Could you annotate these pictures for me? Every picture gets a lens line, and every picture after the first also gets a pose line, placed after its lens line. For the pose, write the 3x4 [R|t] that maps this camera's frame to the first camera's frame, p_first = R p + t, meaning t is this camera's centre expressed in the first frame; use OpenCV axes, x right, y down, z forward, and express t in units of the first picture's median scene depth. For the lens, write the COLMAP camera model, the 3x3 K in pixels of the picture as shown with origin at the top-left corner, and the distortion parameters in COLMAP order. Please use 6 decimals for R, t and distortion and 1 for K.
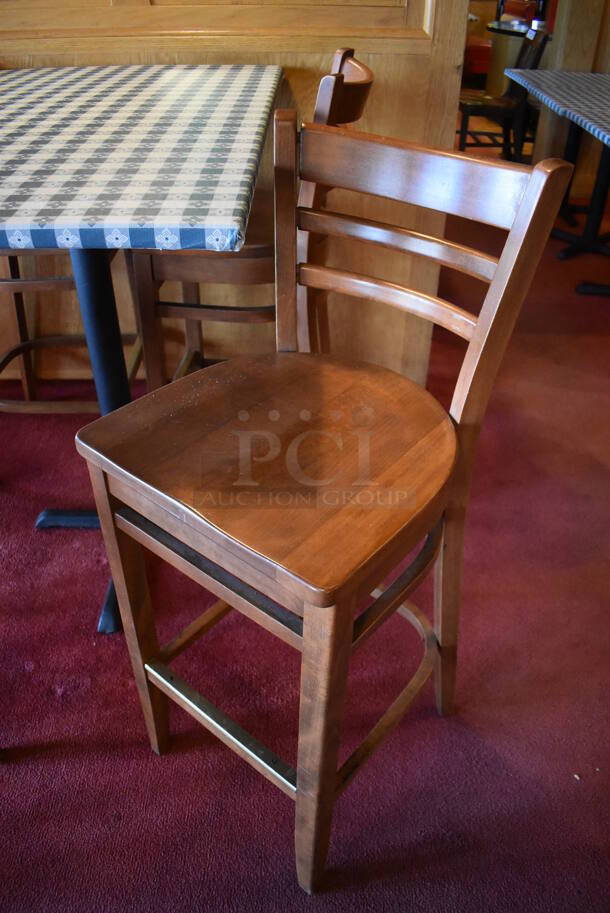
lens RADIAL K [[693.5, 0, 306.6], [0, 693.5, 462.8], [0, 0, 1]] dist [-0.098346, 0.012733]
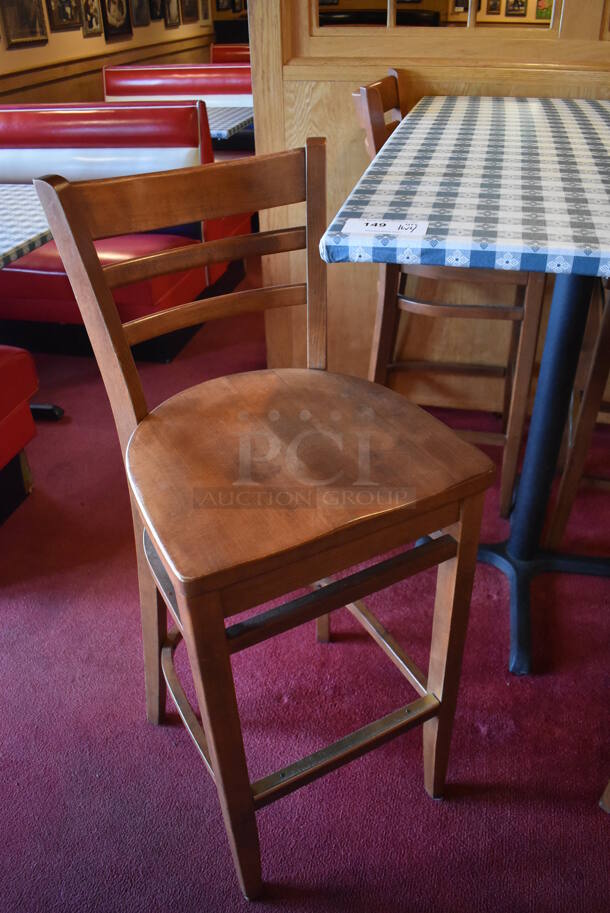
lens RADIAL K [[693.5, 0, 306.6], [0, 693.5, 462.8], [0, 0, 1]] dist [-0.098346, 0.012733]
pose [[0.971783, 0.103759, -0.211831, -0.469101], [-0.112092, 0.993312, -0.027682, 0.013812], [0.207542, 0.050645, 0.976914, -0.021383]]
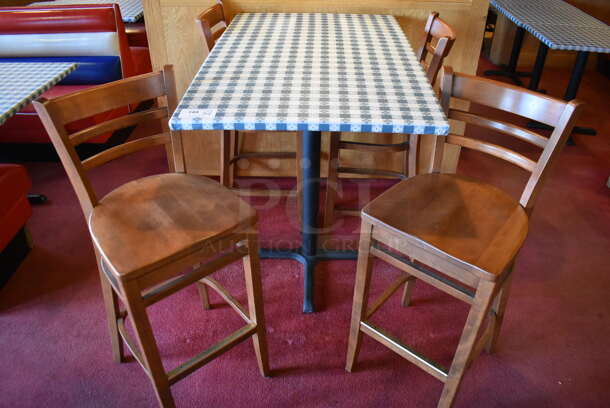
lens RADIAL K [[463.3, 0, 305.0], [0, 463.3, 204.0], [0, 0, 1]] dist [-0.098346, 0.012733]
pose [[0.999717, 0.010345, -0.021436, -0.315071], [-0.011282, 0.998965, -0.044072, 0.003087], [0.020958, 0.044302, 0.998798, -0.334848]]
